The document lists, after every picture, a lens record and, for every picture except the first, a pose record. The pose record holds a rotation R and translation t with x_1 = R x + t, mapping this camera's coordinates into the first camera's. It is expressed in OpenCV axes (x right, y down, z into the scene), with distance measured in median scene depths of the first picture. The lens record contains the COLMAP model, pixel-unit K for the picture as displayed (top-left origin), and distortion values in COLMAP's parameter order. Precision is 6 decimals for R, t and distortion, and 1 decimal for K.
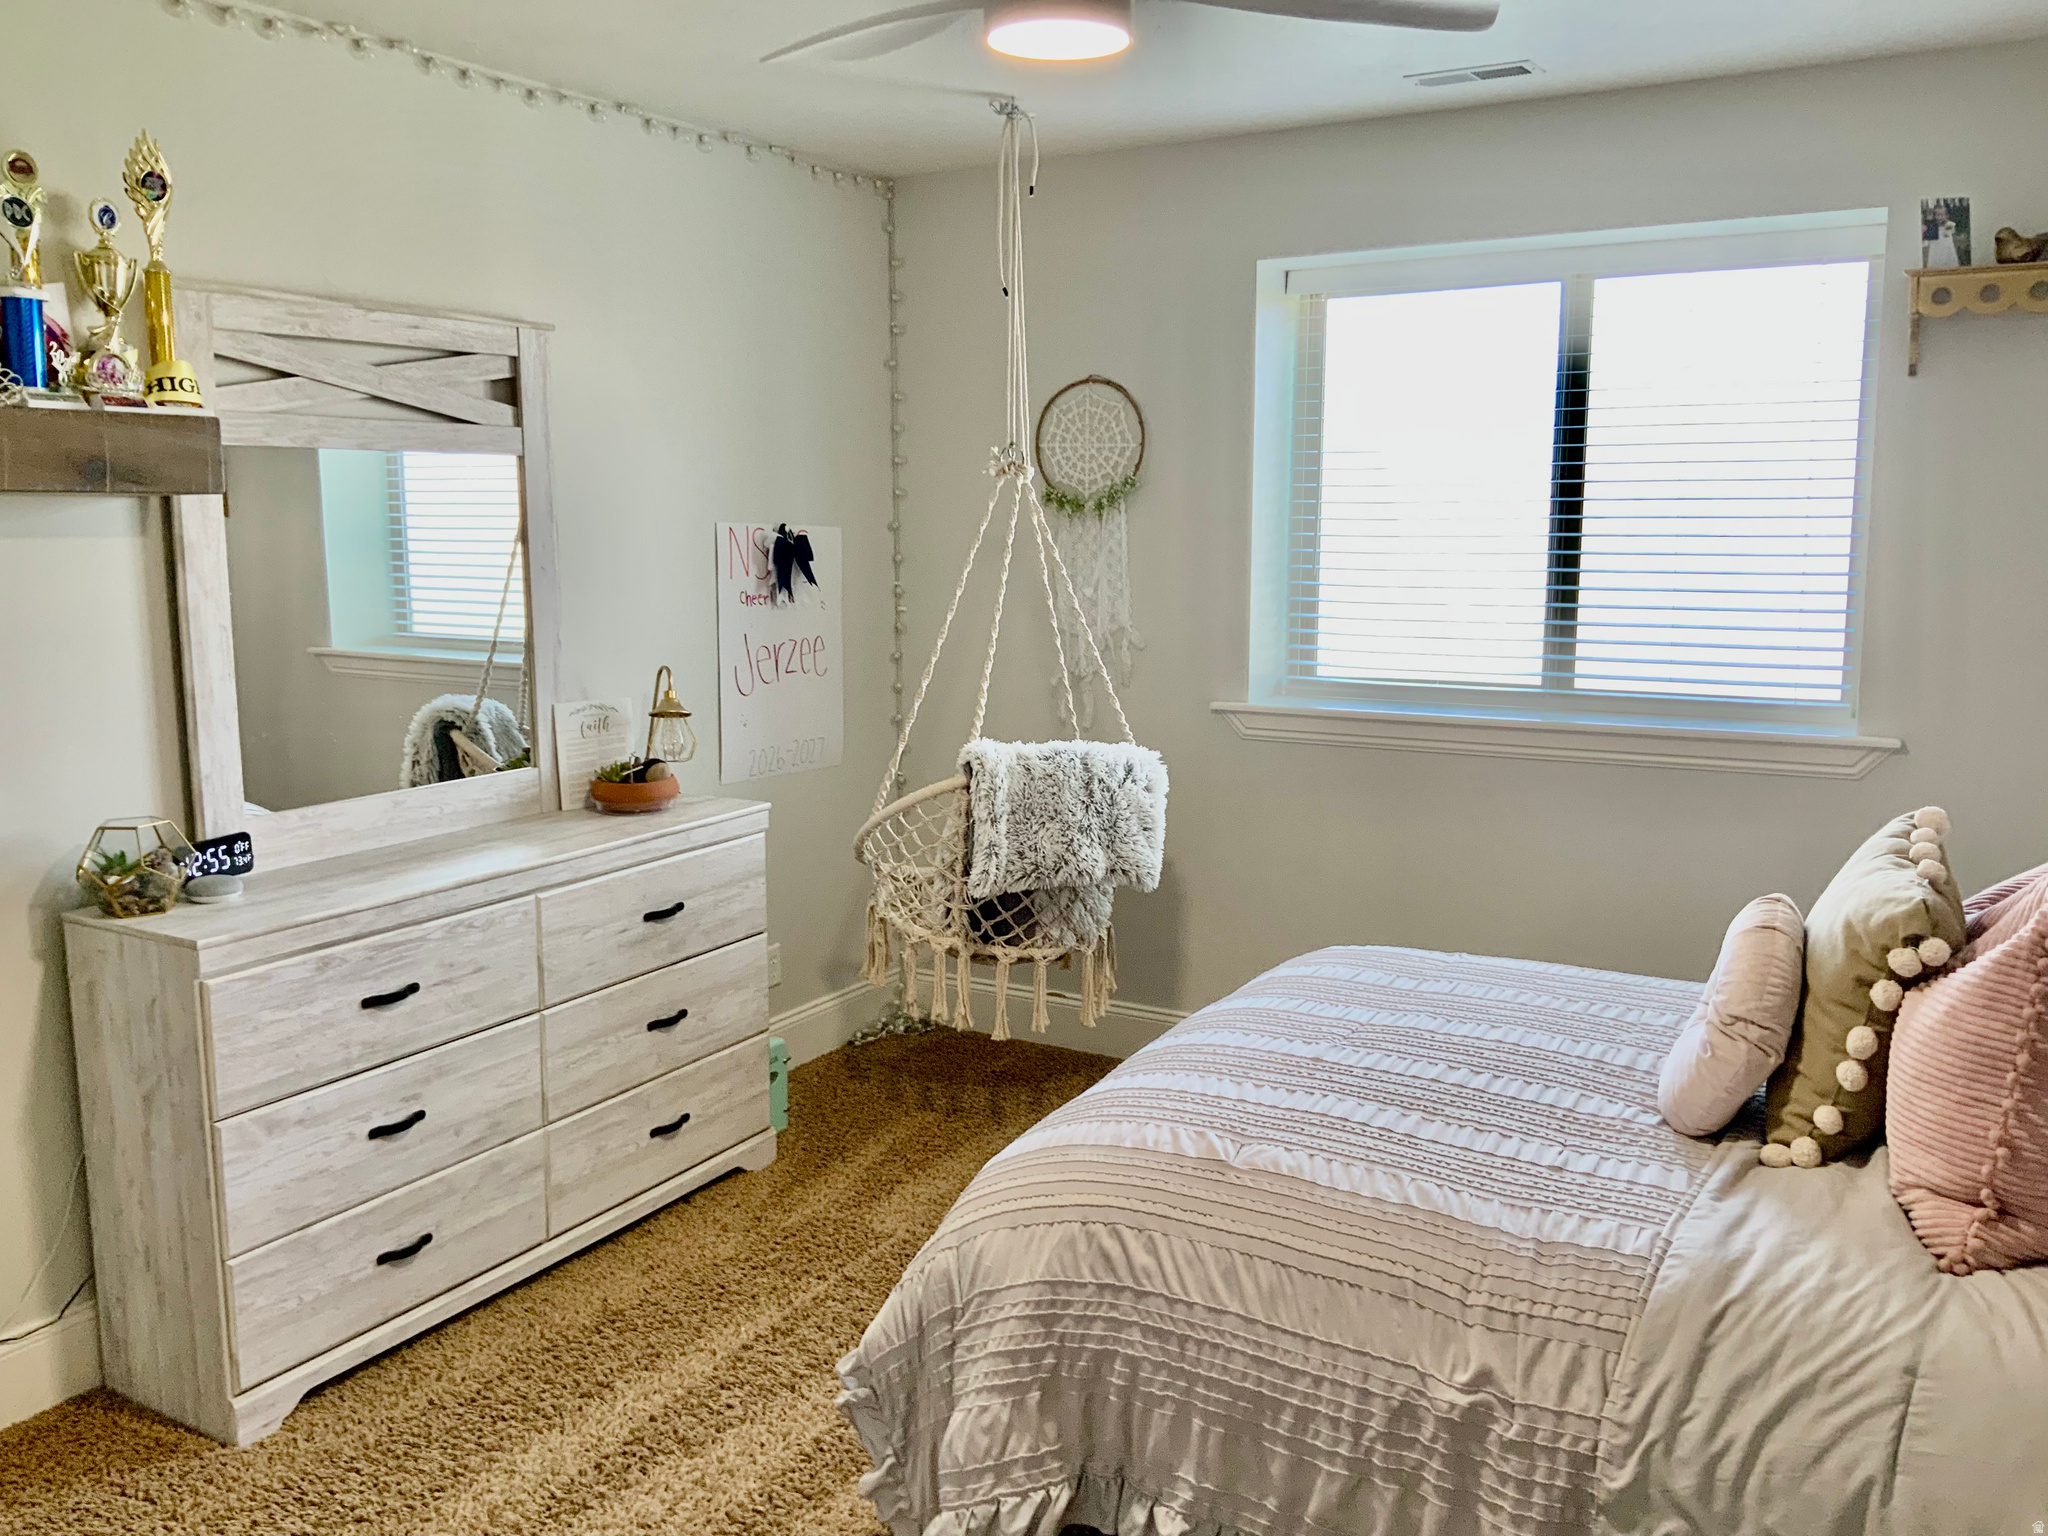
lens RADIAL K [[1705.5, 0, 1016.0], [0, 1705.5, 766.5], [0, 0, 1]] dist [0.125870, -0.261230]
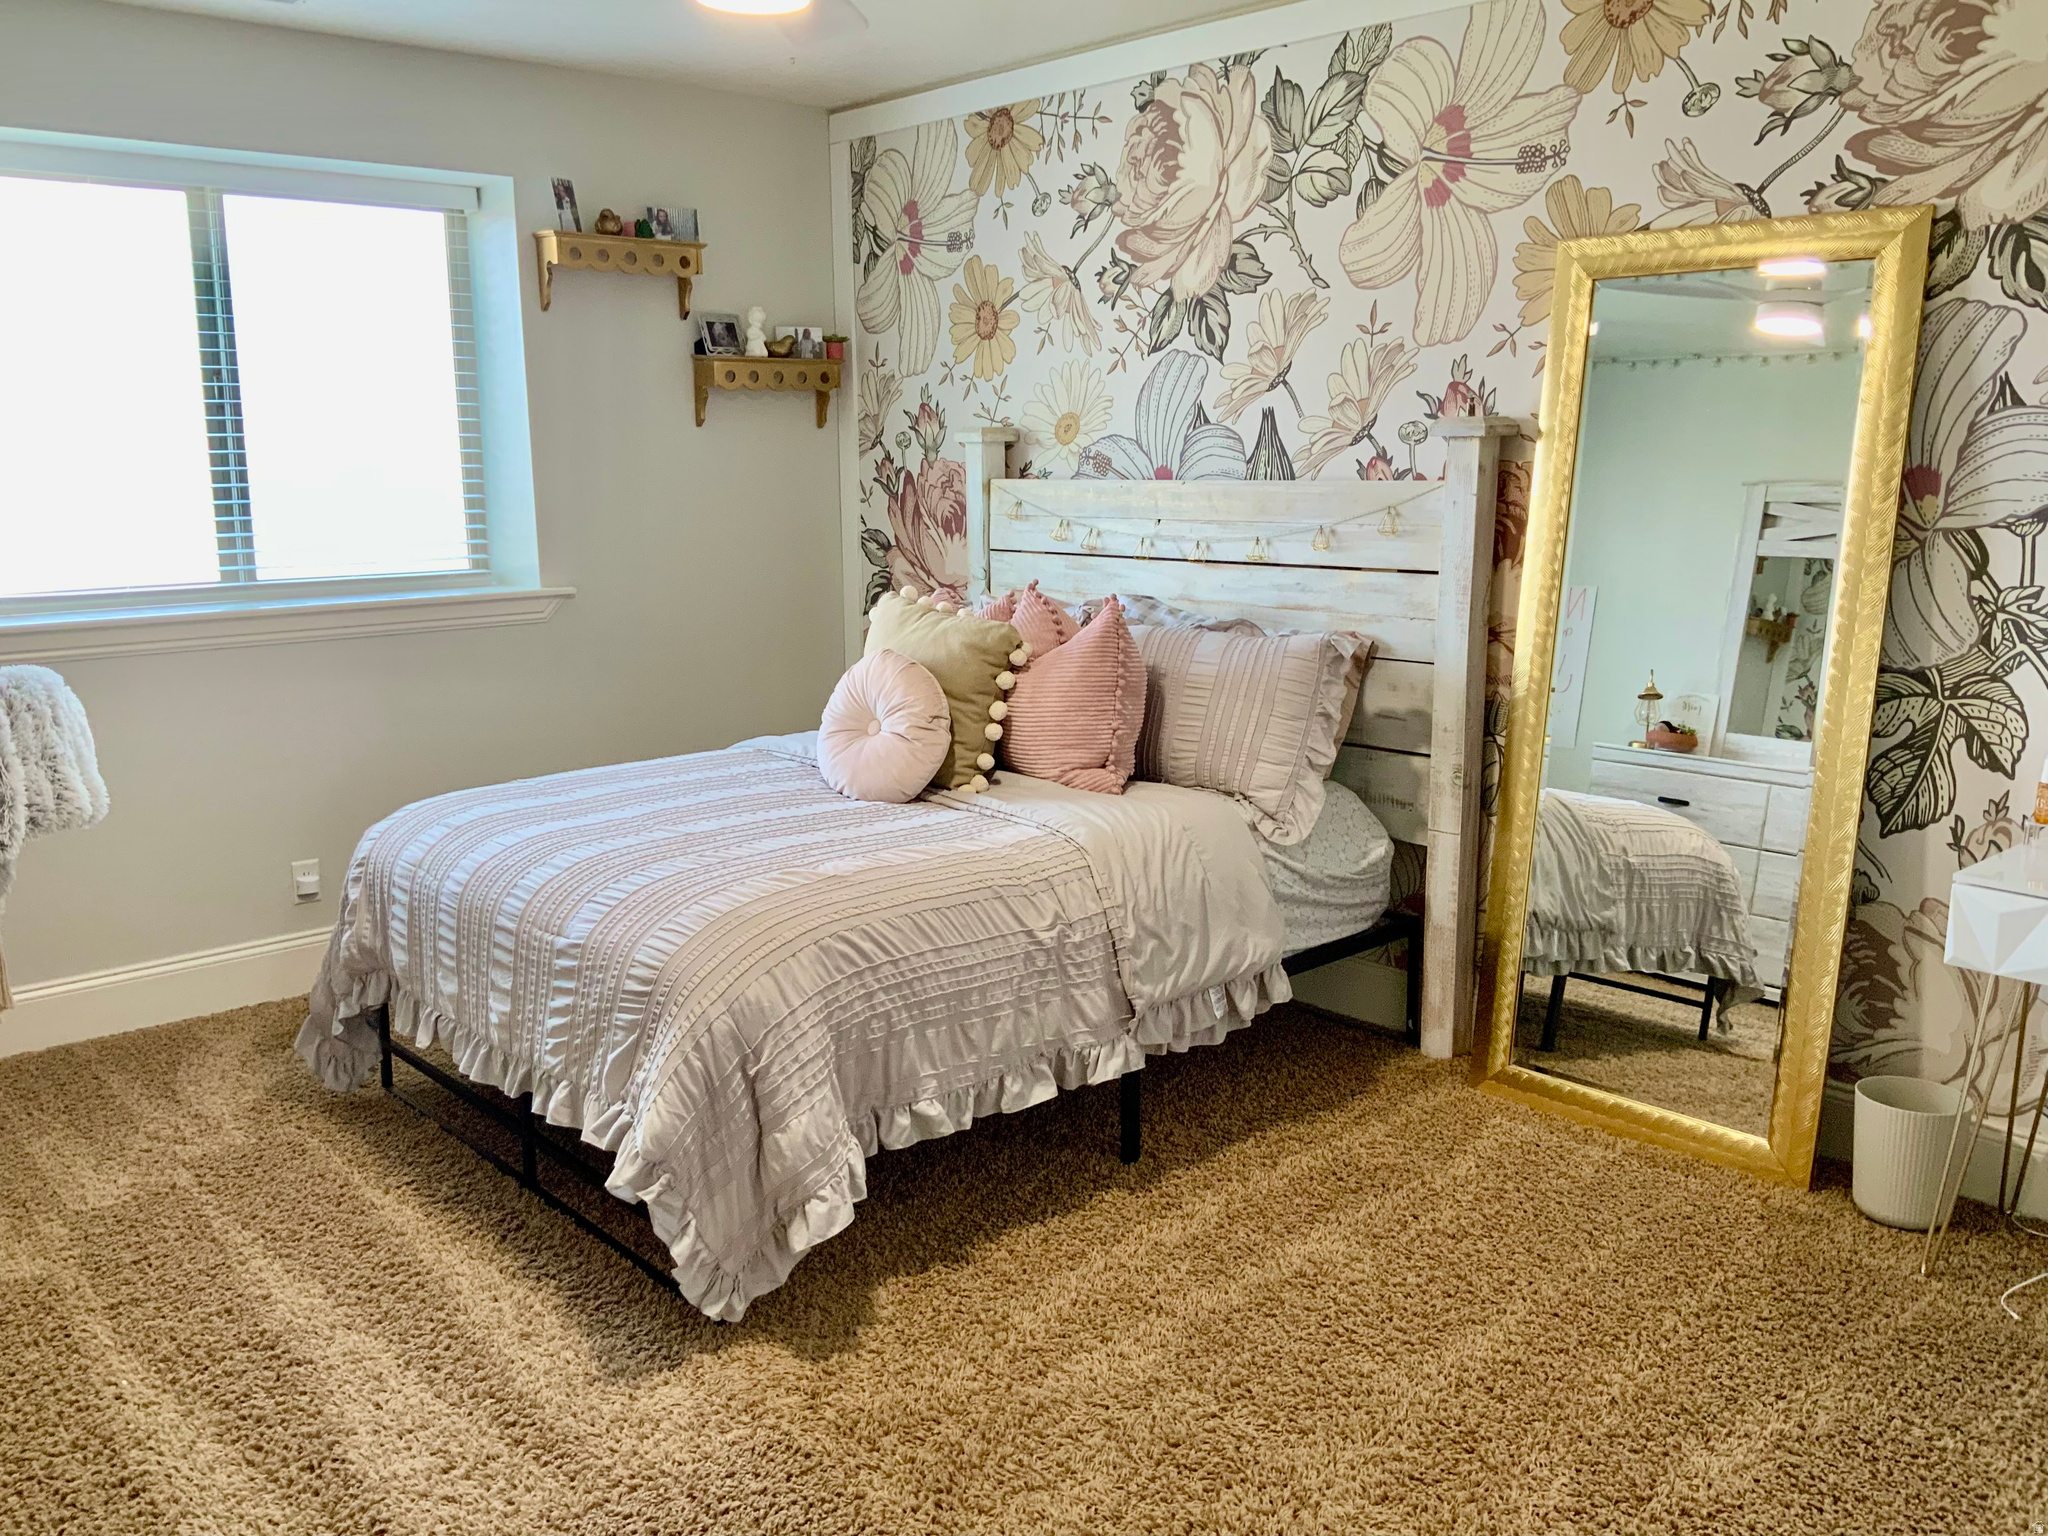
lens RADIAL K [[1705.5, 0, 1016.0], [0, 1705.5, 766.5], [0, 0, 1]] dist [0.125870, -0.261230]
pose [[0.286497, -0.175097, 0.941945, -1.054080], [0.146922, 0.979558, 0.137402, -0.017850], [-0.946749, 0.099027, 0.306366, 0.429319]]
